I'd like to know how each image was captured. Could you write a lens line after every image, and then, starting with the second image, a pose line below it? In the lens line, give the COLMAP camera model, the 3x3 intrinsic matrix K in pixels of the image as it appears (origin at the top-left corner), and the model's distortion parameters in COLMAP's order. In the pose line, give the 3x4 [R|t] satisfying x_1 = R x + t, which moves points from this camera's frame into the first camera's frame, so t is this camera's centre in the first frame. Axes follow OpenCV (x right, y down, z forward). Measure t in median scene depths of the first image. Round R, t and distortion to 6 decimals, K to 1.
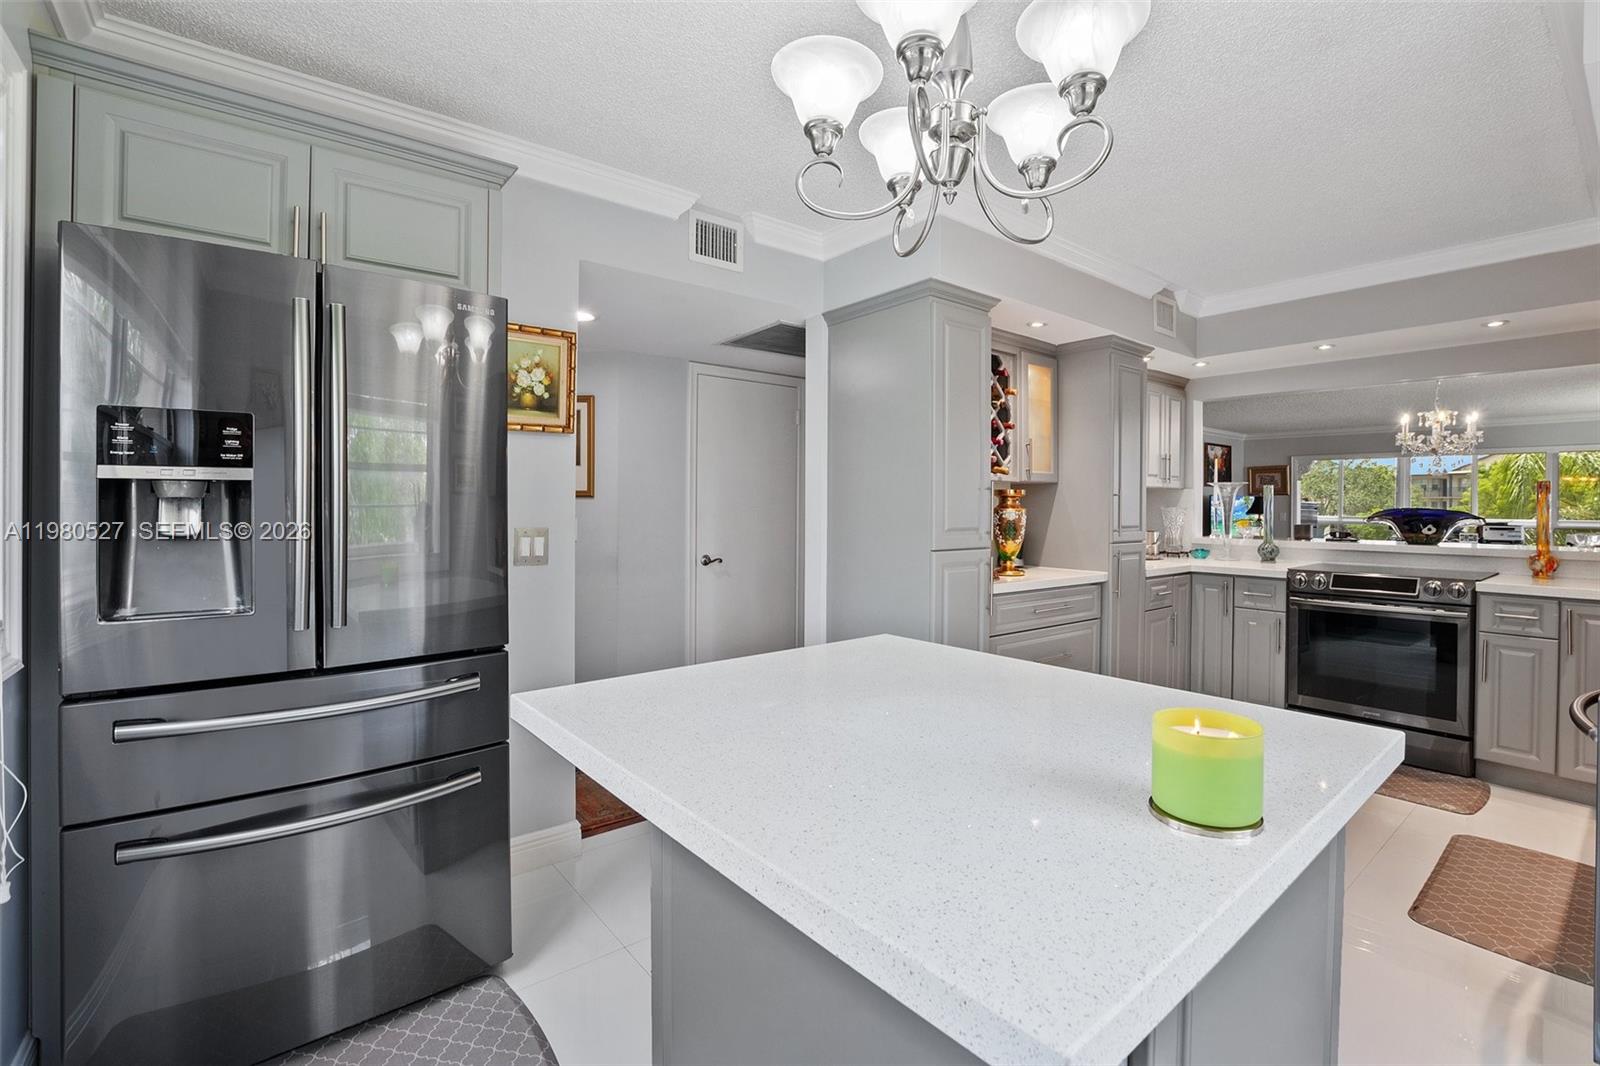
lens RADIAL K [[736.5, 0, 800.2], [0, 736.5, 523.7], [0, 0, 1]] dist [-0.029772, 0.000359]
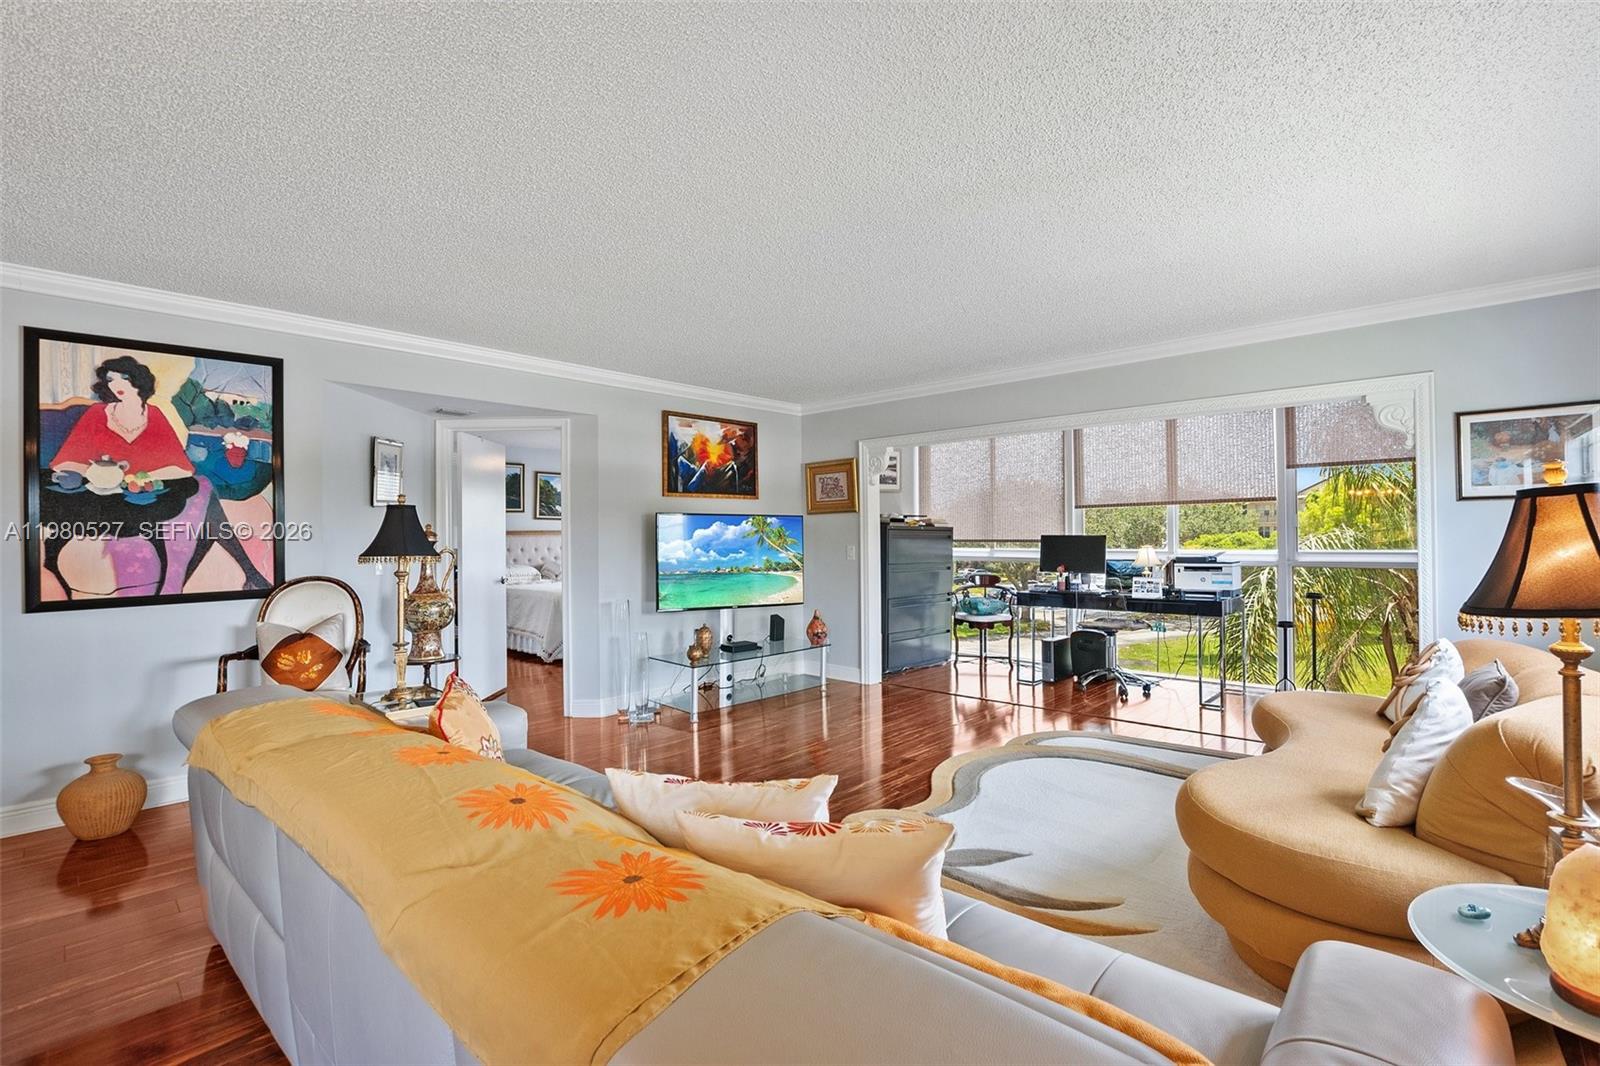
lens RADIAL K [[736.5, 0, 800.2], [0, 736.5, 523.7], [0, 0, 1]] dist [-0.029772, 0.000359]
pose [[0.990536, -0.015129, 0.136414, 1.441708], [0.021051, 0.998892, -0.042080, -0.021674], [-0.135627, 0.044554, 0.989758, 1.197529]]
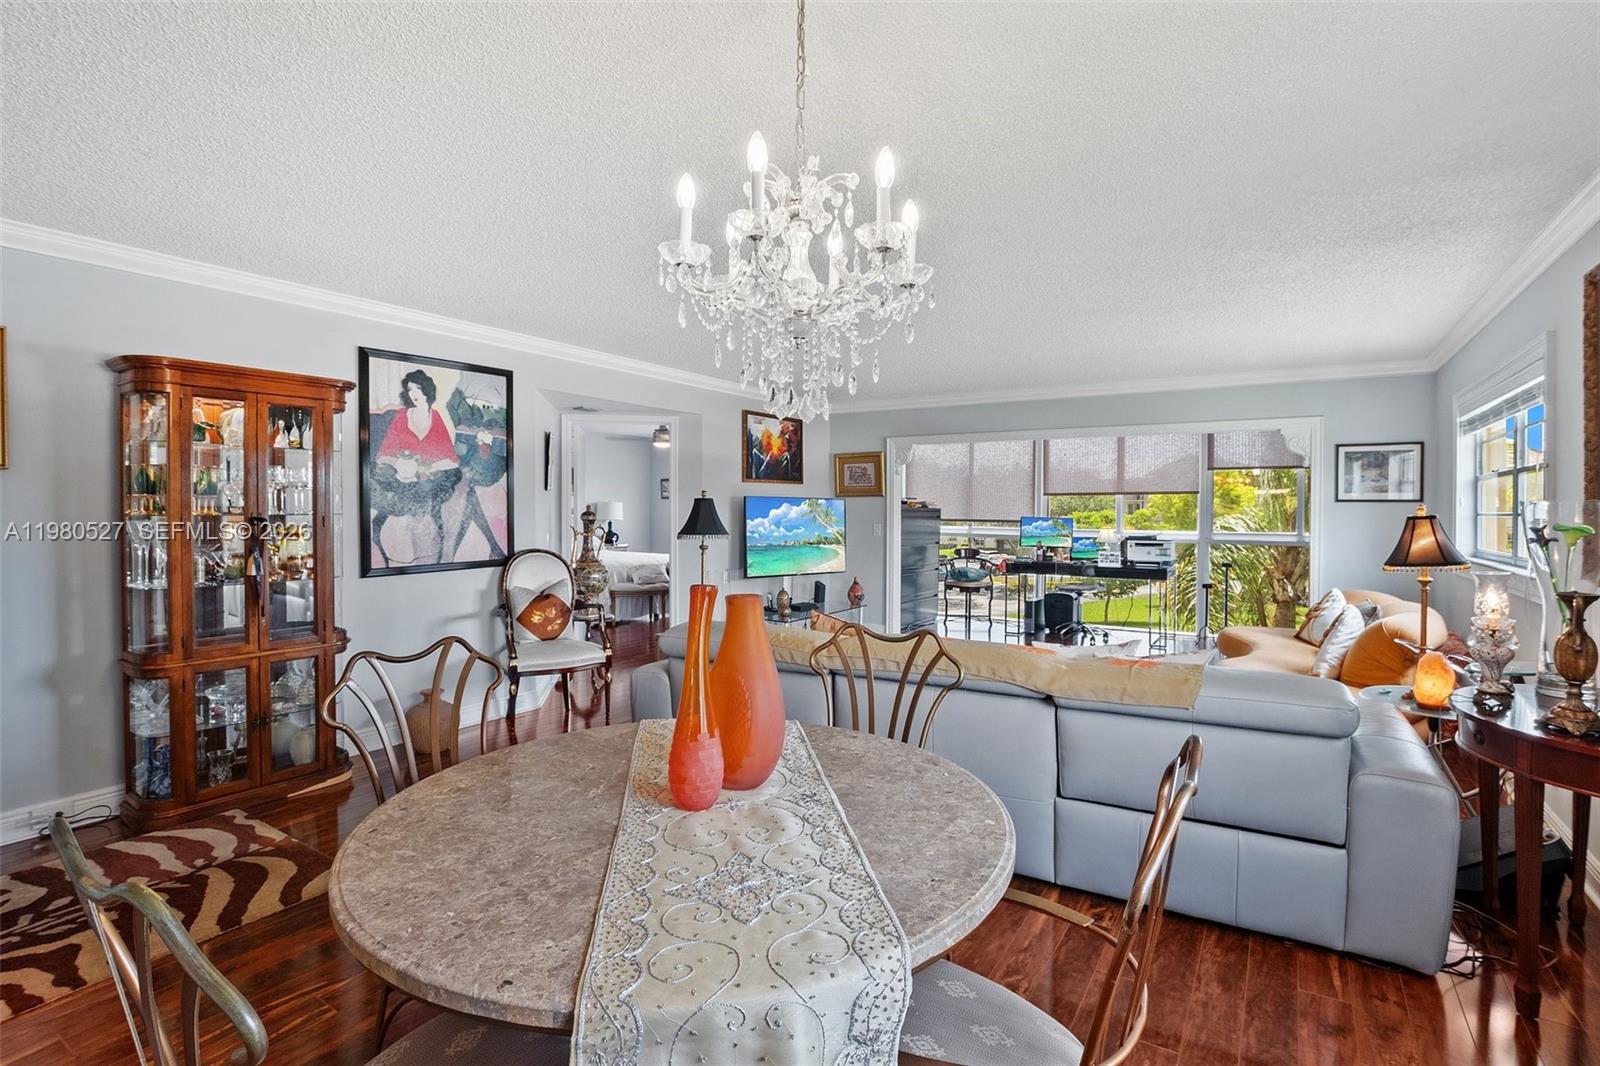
lens RADIAL K [[764.4, 0, 805.0], [0, 764.4, 513.3], [0, 0, 1]] dist [-0.027497, 0.000064]
pose [[0.950418, -0.006576, 0.310906, 1.008159], [0.011631, 0.999829, -0.014408, -0.038650], [-0.310758, 0.017310, 0.950331, 0.943388]]
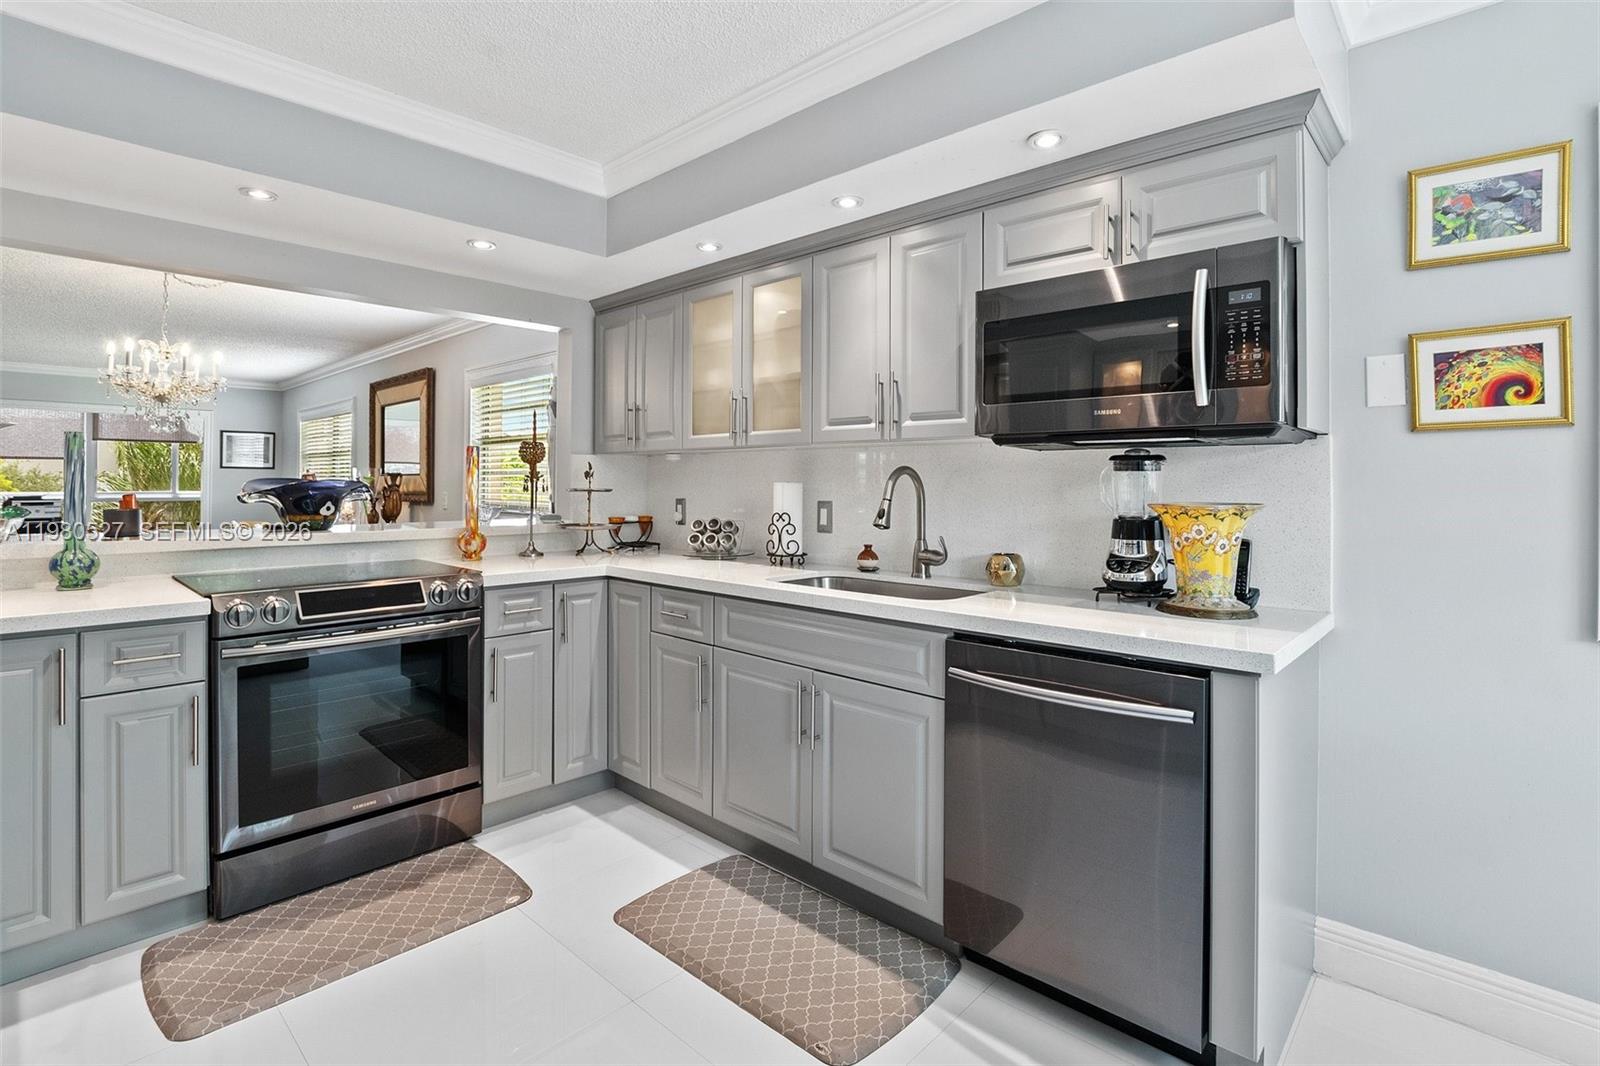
lens RADIAL K [[770.5, 0, 800.1], [0, 770.5, 482.3], [0, 0, 1]] dist [-0.001511, -0.000146]
pose [[-0.127518, -0.006061, 0.991818, 0.070161], [0.021258, 0.999735, 0.008843, -0.014633], [-0.991608, 0.022212, -0.127356, 0.638857]]
